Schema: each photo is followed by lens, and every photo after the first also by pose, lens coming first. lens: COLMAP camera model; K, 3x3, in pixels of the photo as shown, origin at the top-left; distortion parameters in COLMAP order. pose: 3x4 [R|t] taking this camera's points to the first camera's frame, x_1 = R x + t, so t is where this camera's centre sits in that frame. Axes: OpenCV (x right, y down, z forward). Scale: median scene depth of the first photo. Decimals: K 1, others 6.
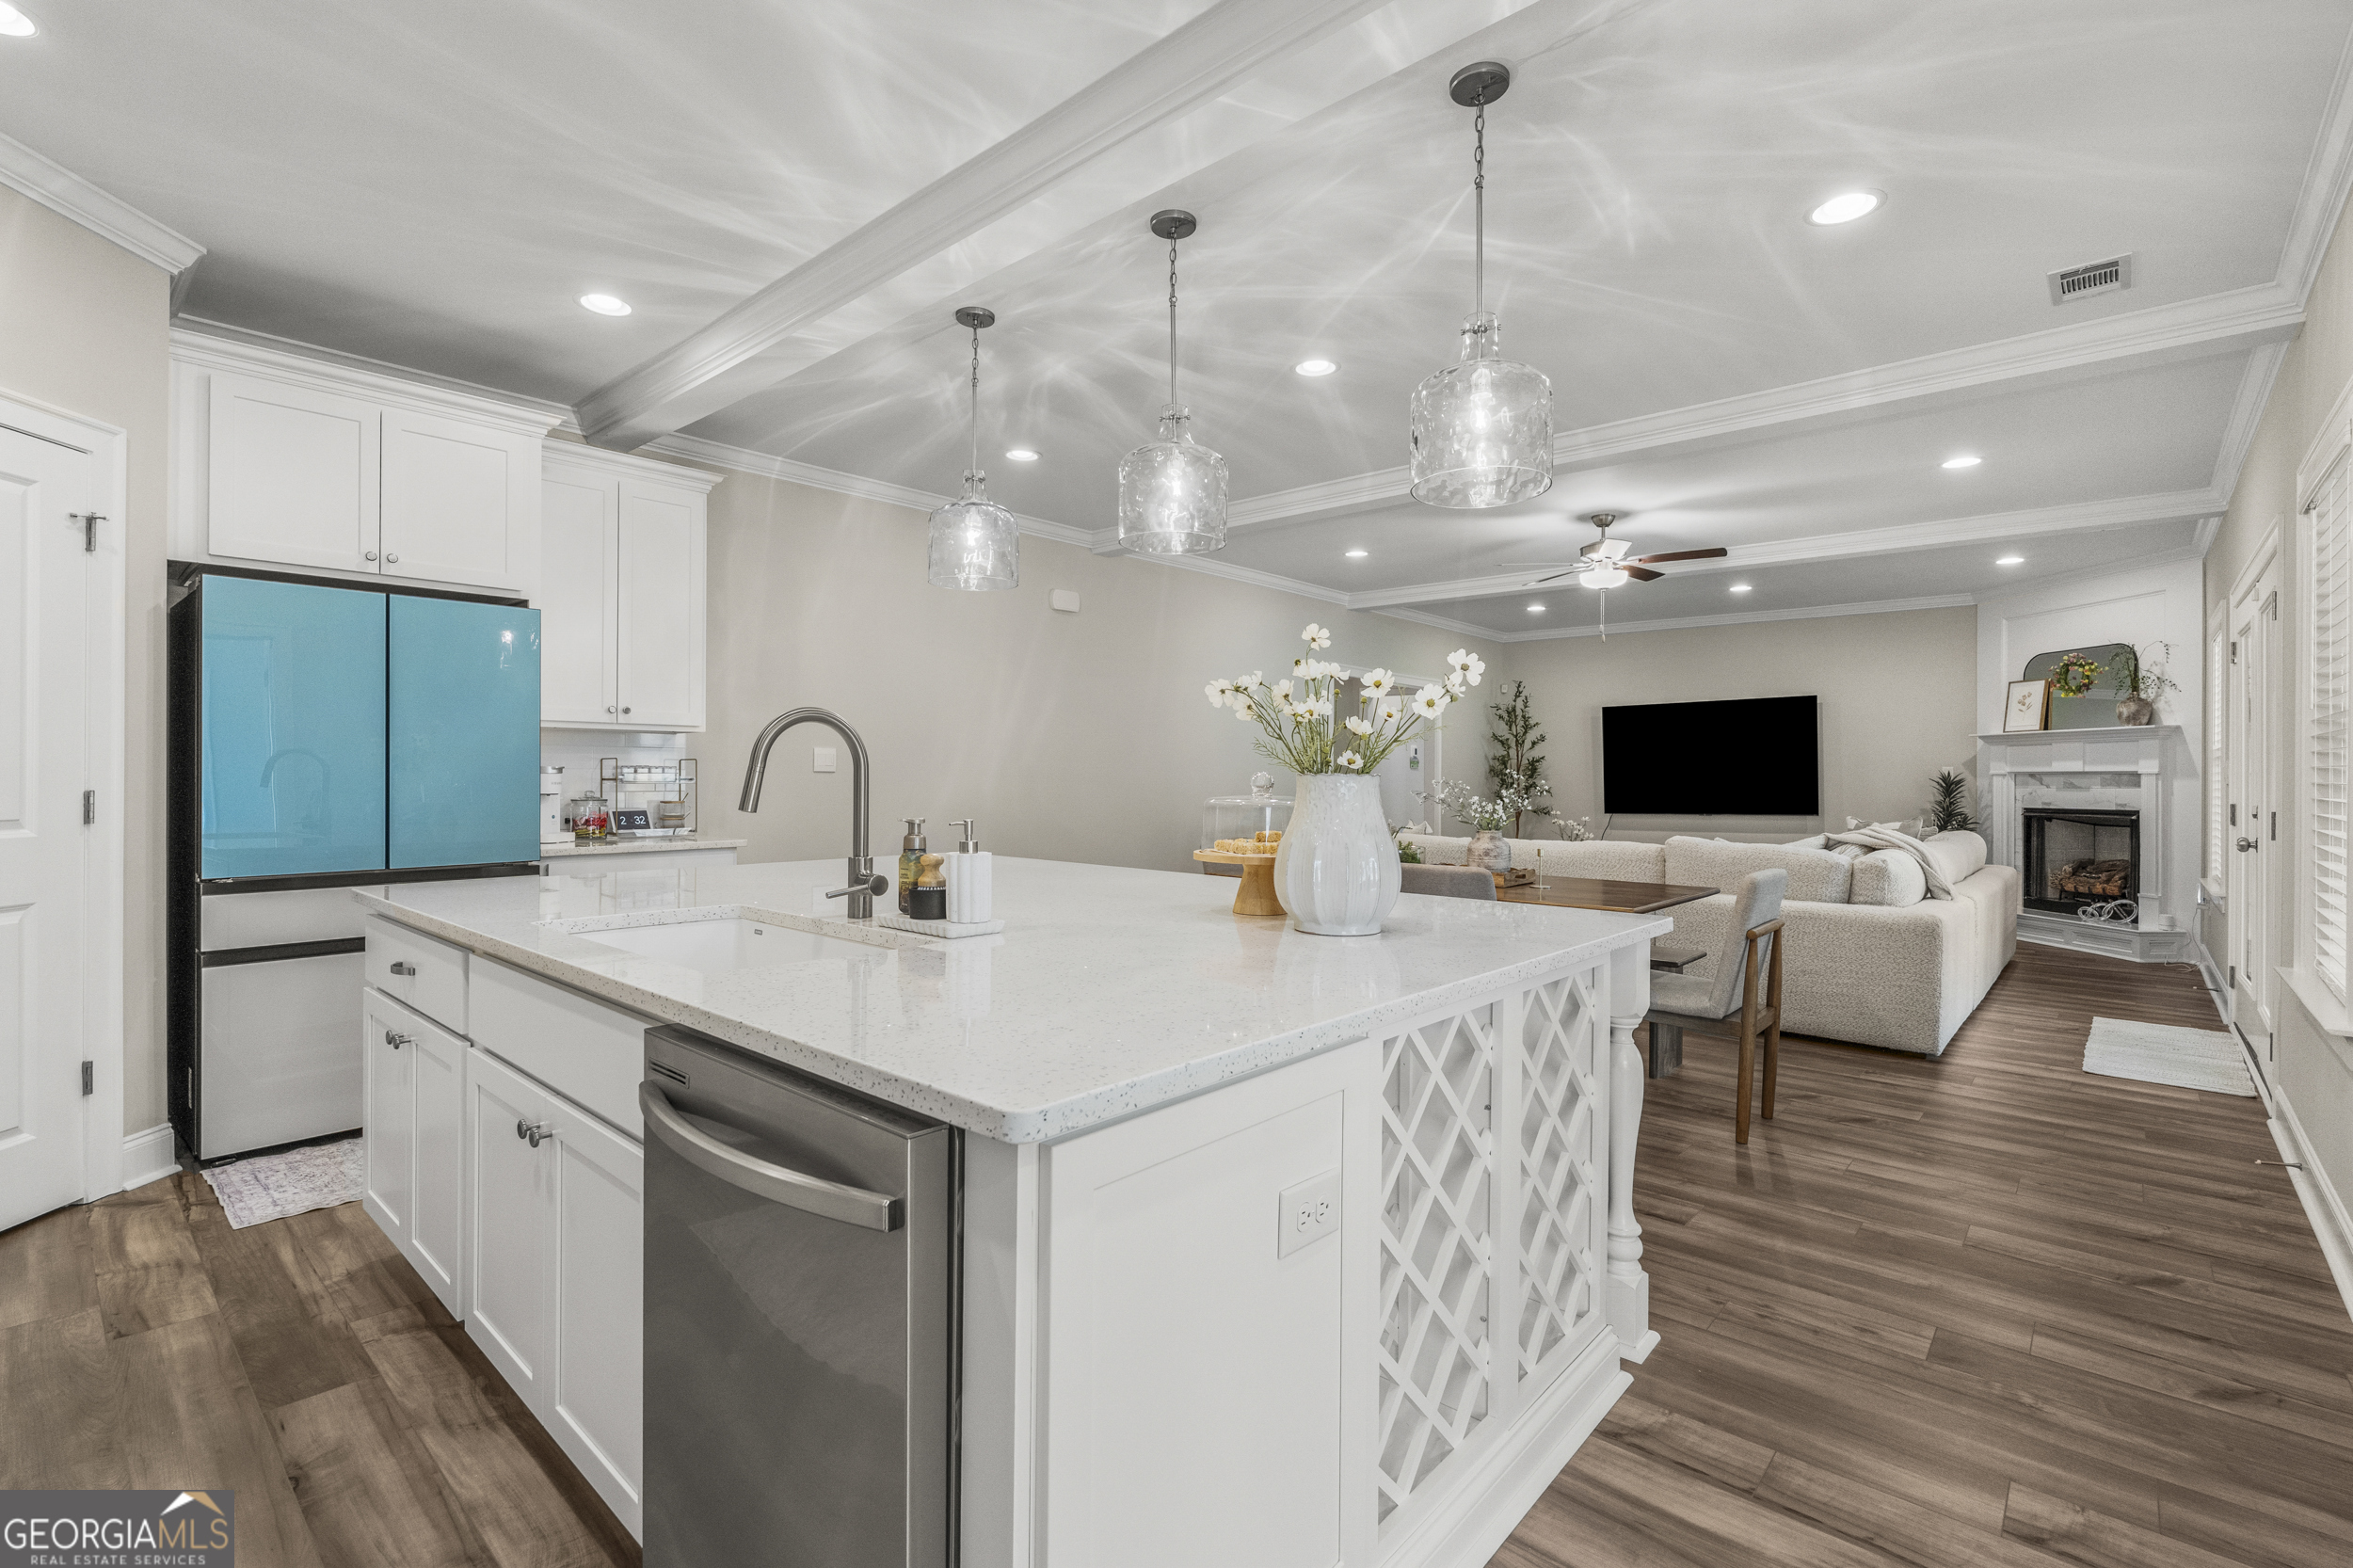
lens RADIAL K [[1049.9, 0, 1181.0], [0, 1049.9, 778.4], [0, 0, 1]] dist [-0.004460, 0.002260]
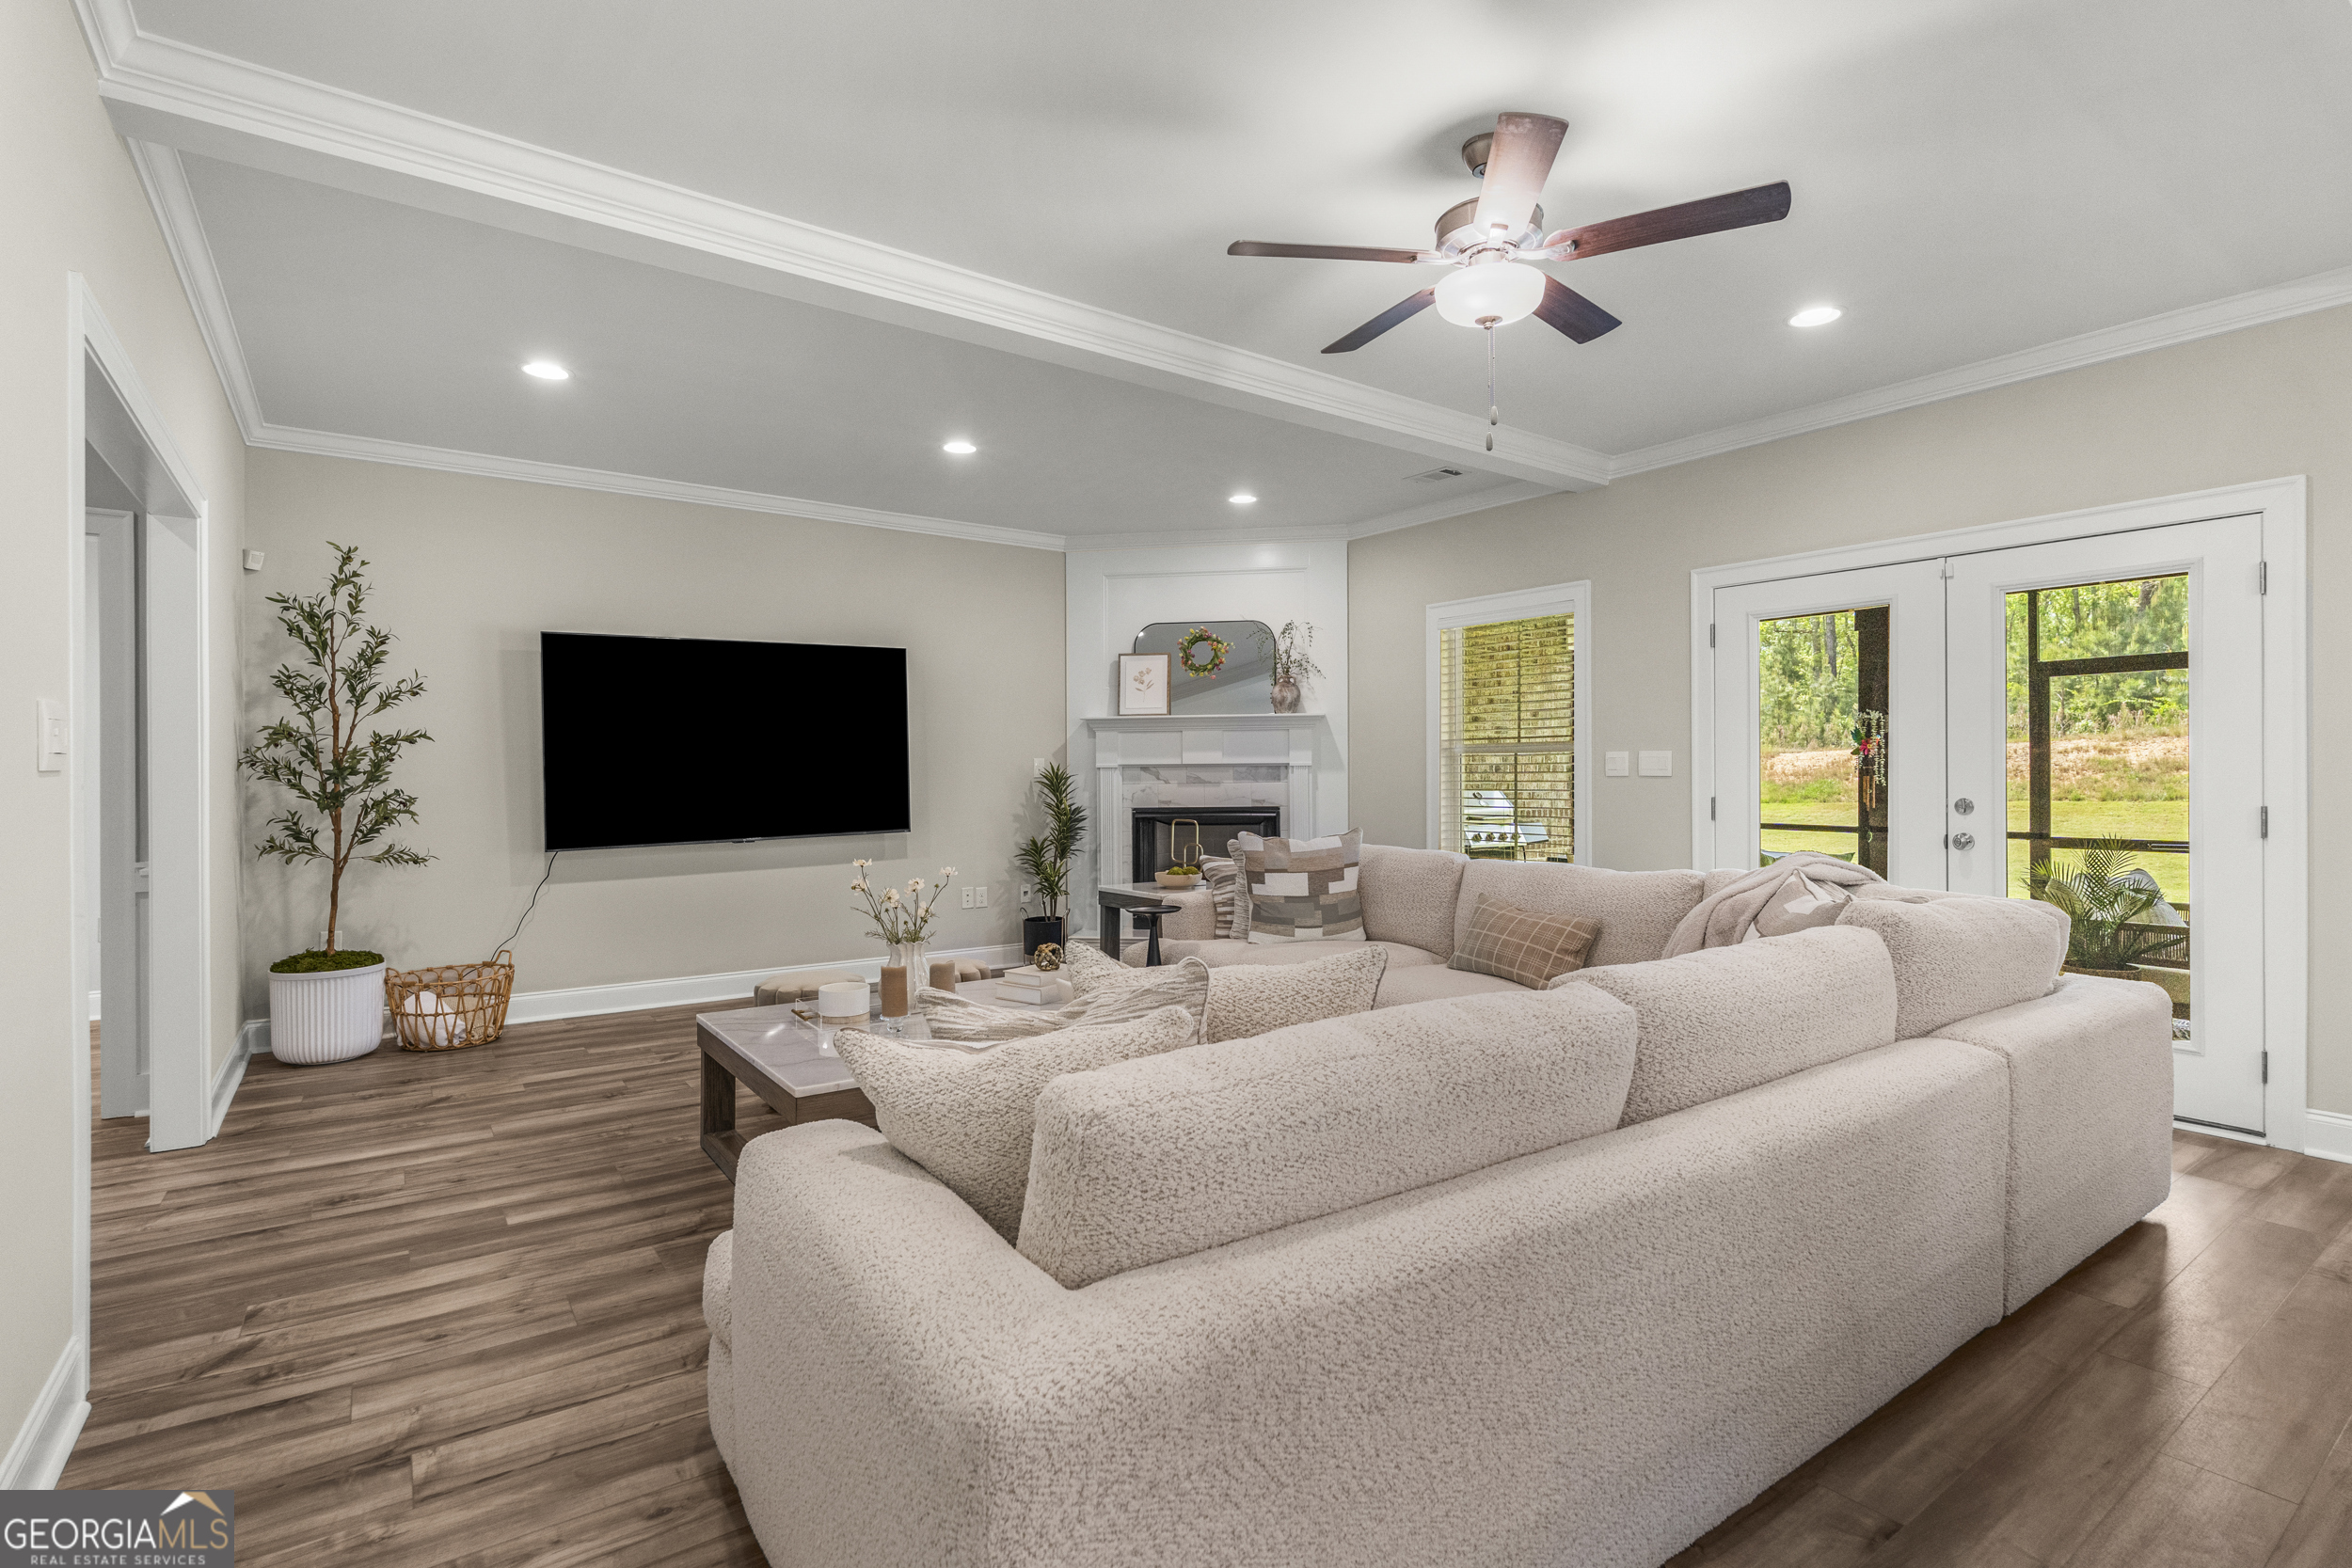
lens RADIAL K [[1132.0, 0, 1179.0], [0, 1132.0, 783.6], [0, 0, 1]] dist [0.001862, 0.000650]
pose [[0.211527, -0.017515, 0.977215, -0.066196], [0.007648, 0.999838, 0.016265, -0.005869], [-0.977342, 0.004034, 0.211626, 0.839328]]
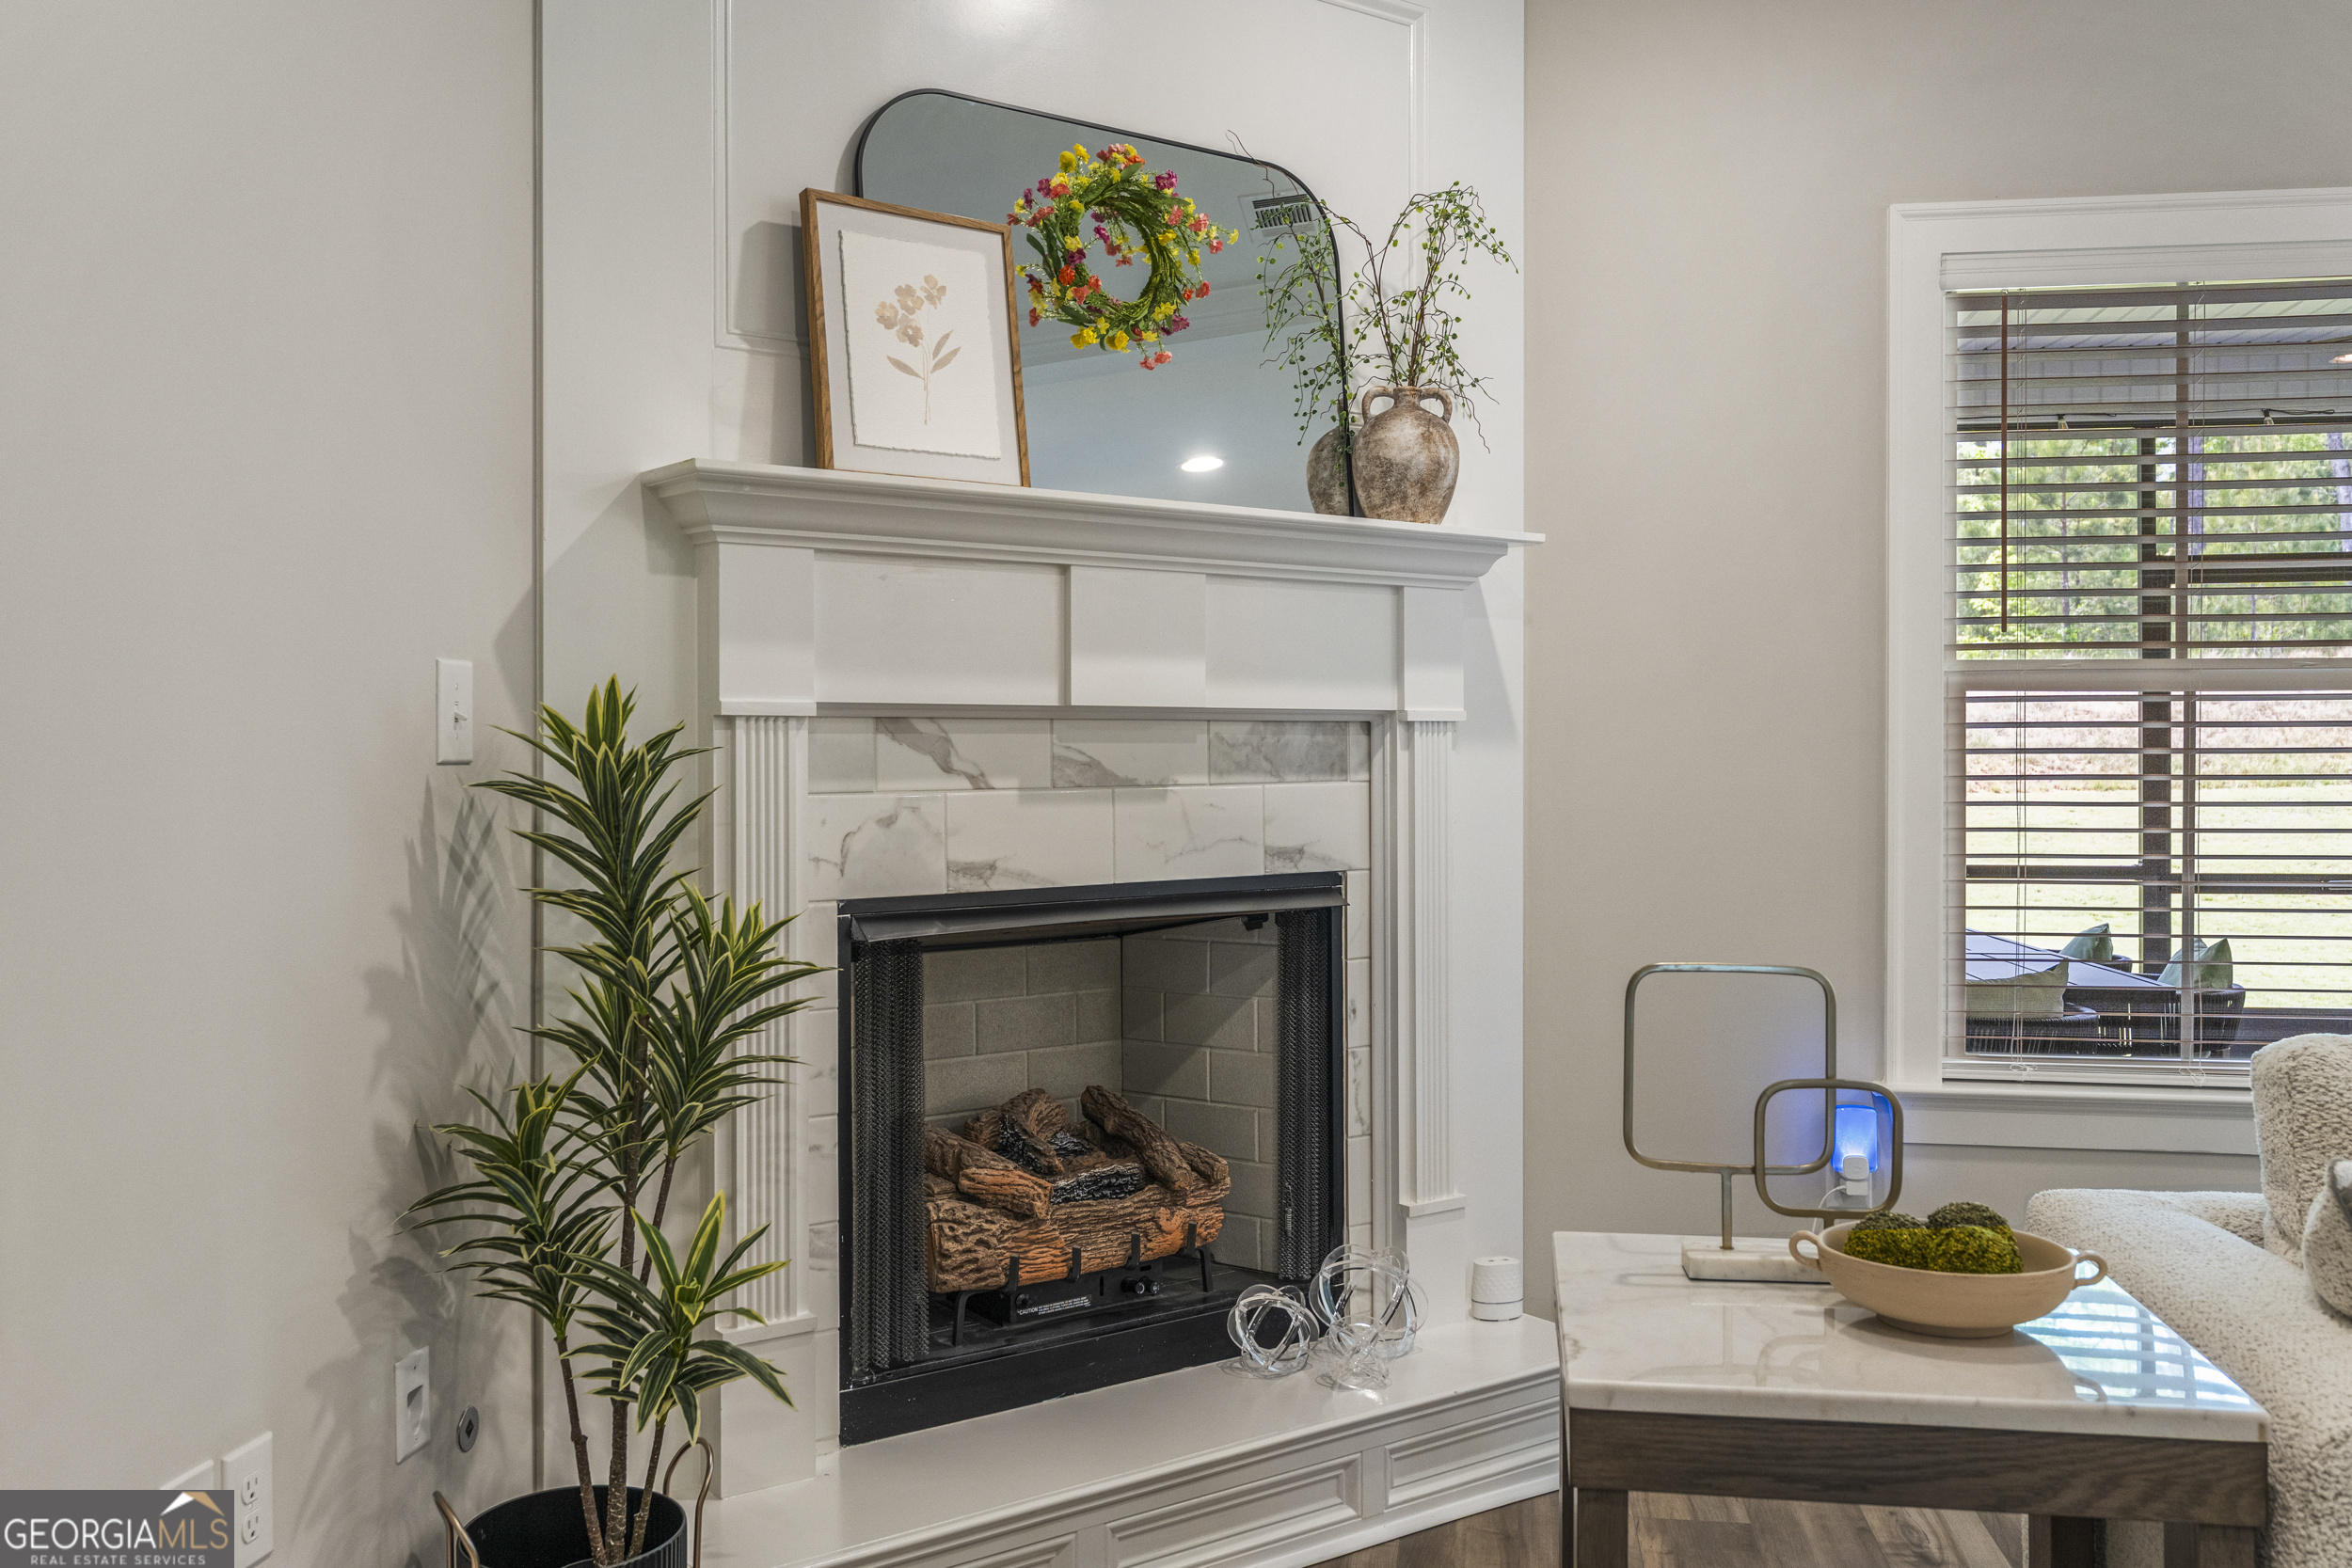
lens RADIAL K [[1968.5, 0, 1140.1], [0, 1968.5, 760.7], [0, 0, 1]] dist [0.001515, 0.001052]
pose [[-0.540723, -0.010714, 0.841132, 0.528358], [-0.003524, 0.999939, 0.010471, -0.000020], [-0.841193, 0.002698, -0.540728, 1.236210]]
